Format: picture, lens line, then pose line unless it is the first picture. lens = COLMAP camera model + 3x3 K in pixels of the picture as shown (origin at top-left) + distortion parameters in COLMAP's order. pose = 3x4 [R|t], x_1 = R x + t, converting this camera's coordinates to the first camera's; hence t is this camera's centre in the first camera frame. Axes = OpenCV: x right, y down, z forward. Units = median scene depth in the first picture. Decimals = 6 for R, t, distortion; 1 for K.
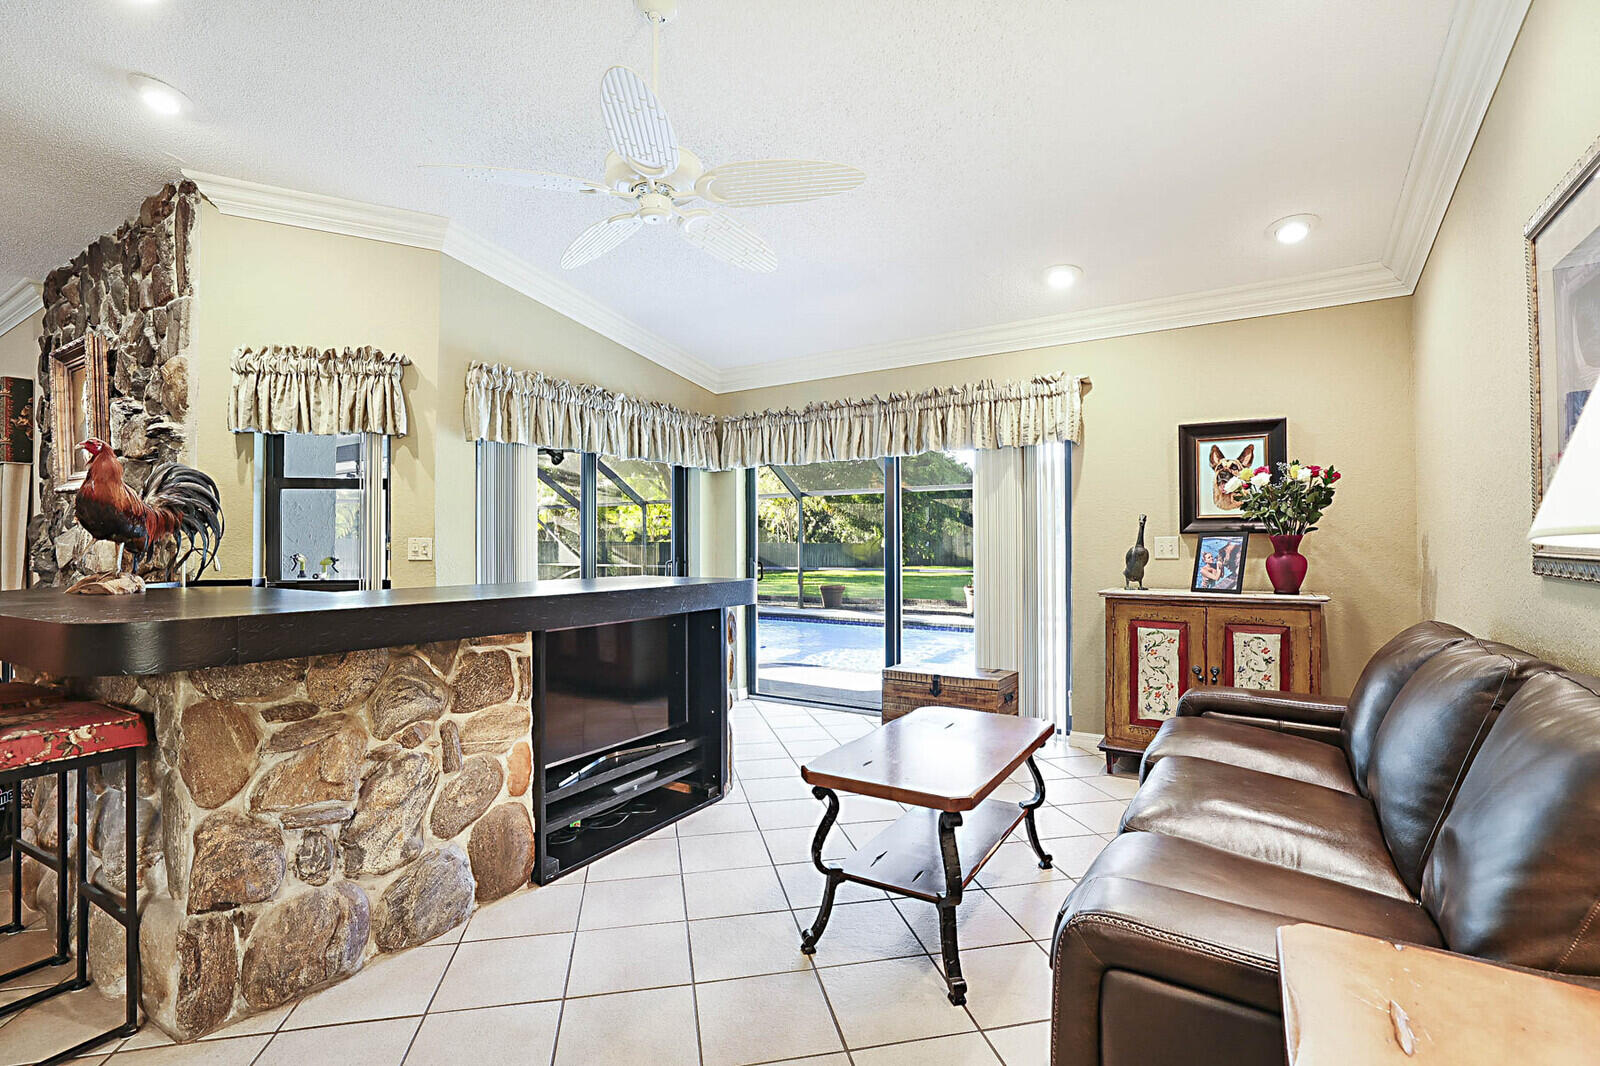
lens RADIAL K [[734.3, 0, 768.0], [0, 734.3, 544.9], [0, 0, 1]] dist [-0.026966, 0.001147]
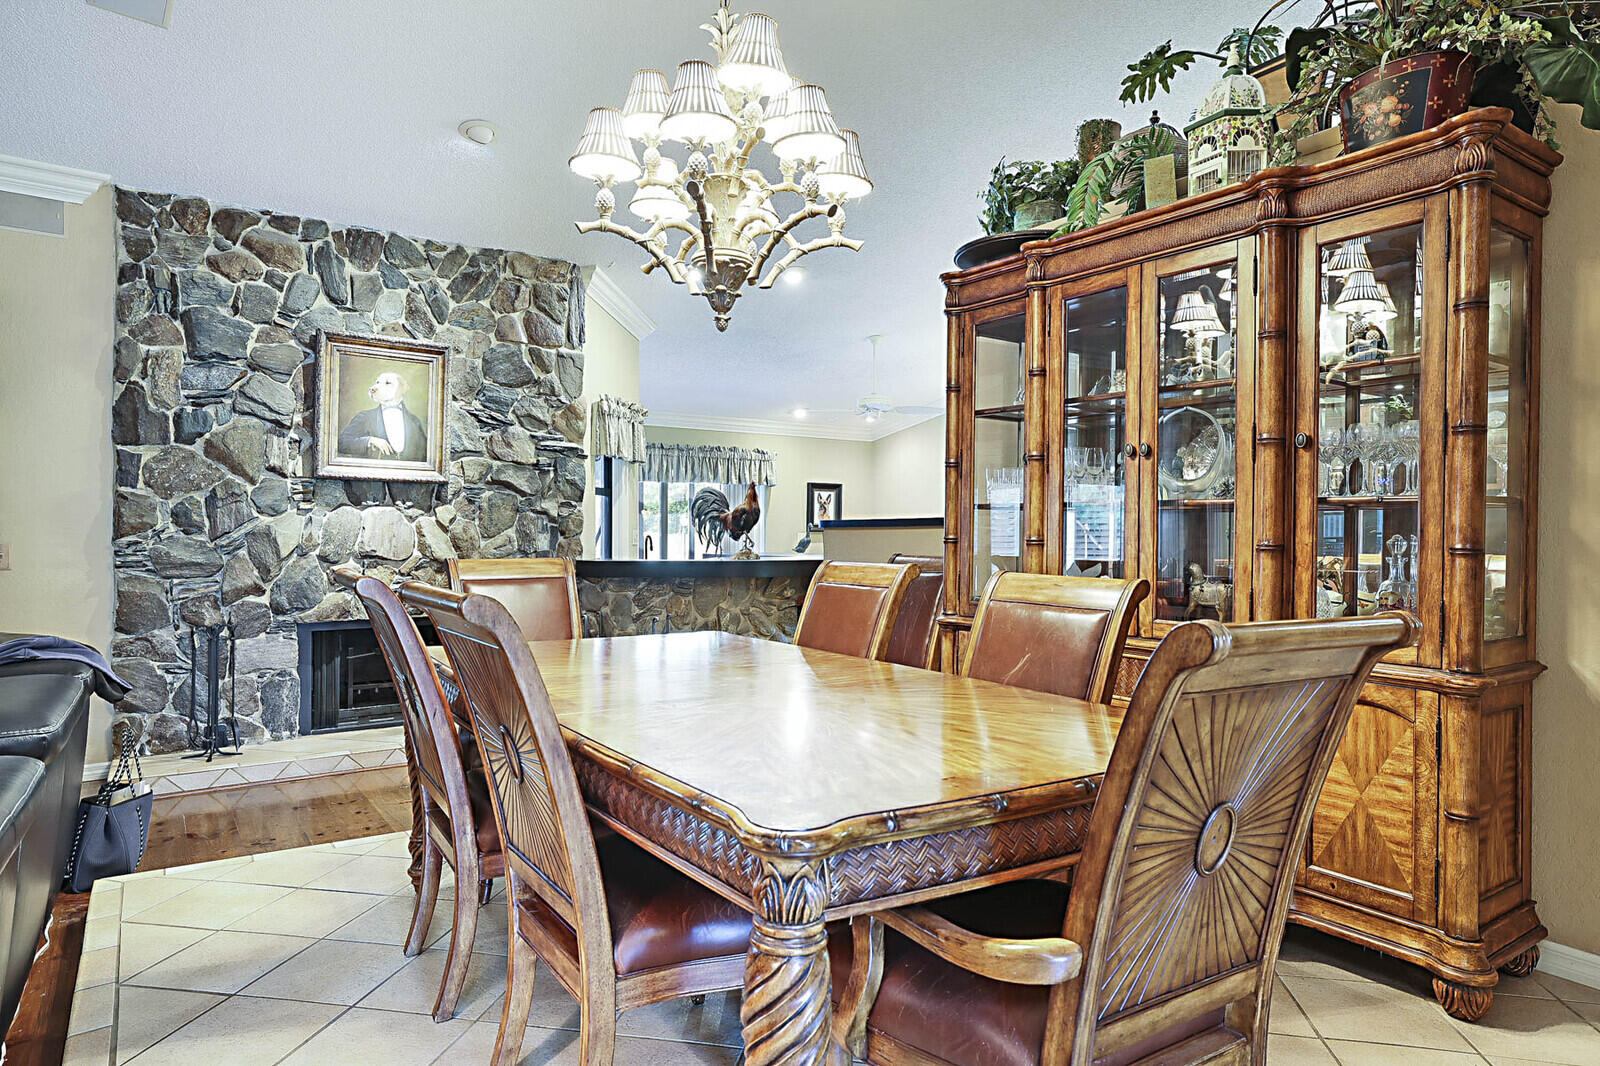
lens RADIAL K [[958.6, 0, 797.1], [0, 958.6, 528.9], [0, 0, 1]] dist [-0.002648, 0.025409]
pose [[0.379830, 0.014068, 0.924950, -2.274964], [-0.004790, 0.999901, -0.013241, 0.016005], [-0.925044, 0.000599, 0.379859, -0.080844]]
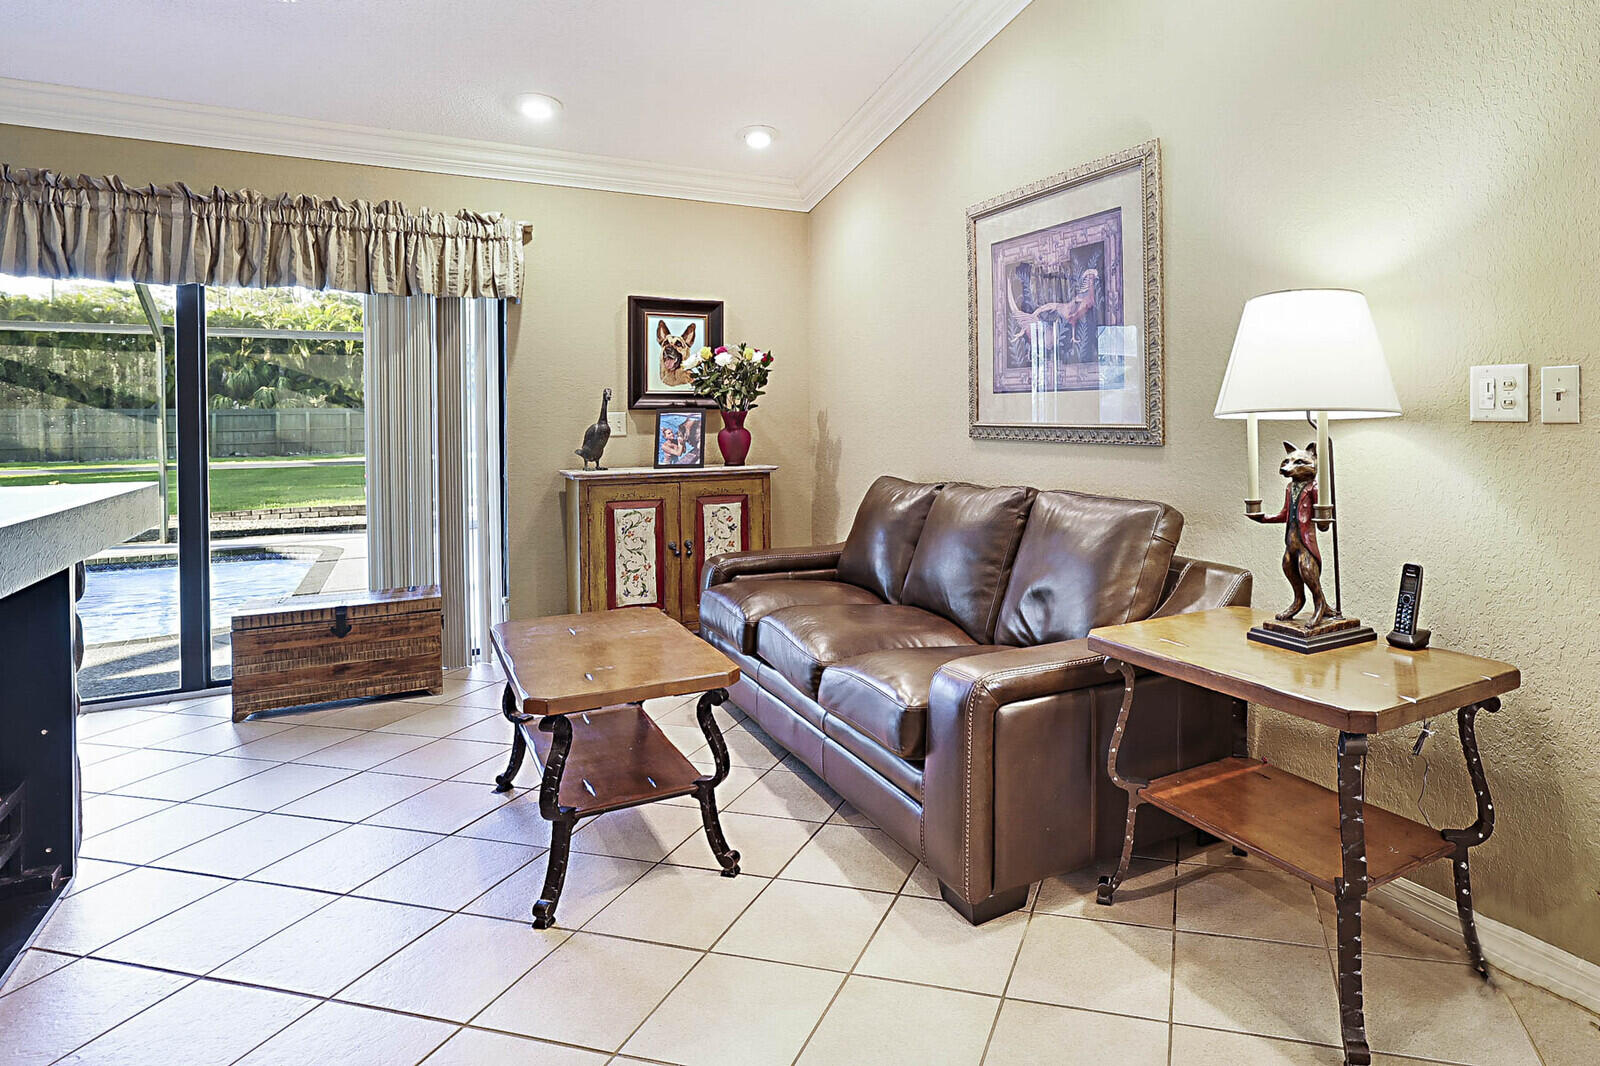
lens RADIAL K [[951.4, 0, 970.5], [0, 951.4, 417.9], [0, 0, 1]] dist [-0.003891, 0.019297]
pose [[0.433046, -0.002379, 0.901369, -0.388586], [0.008204, 0.999966, -0.001302, 0.001169], [-0.901335, 0.007958, 0.433050, 0.059958]]
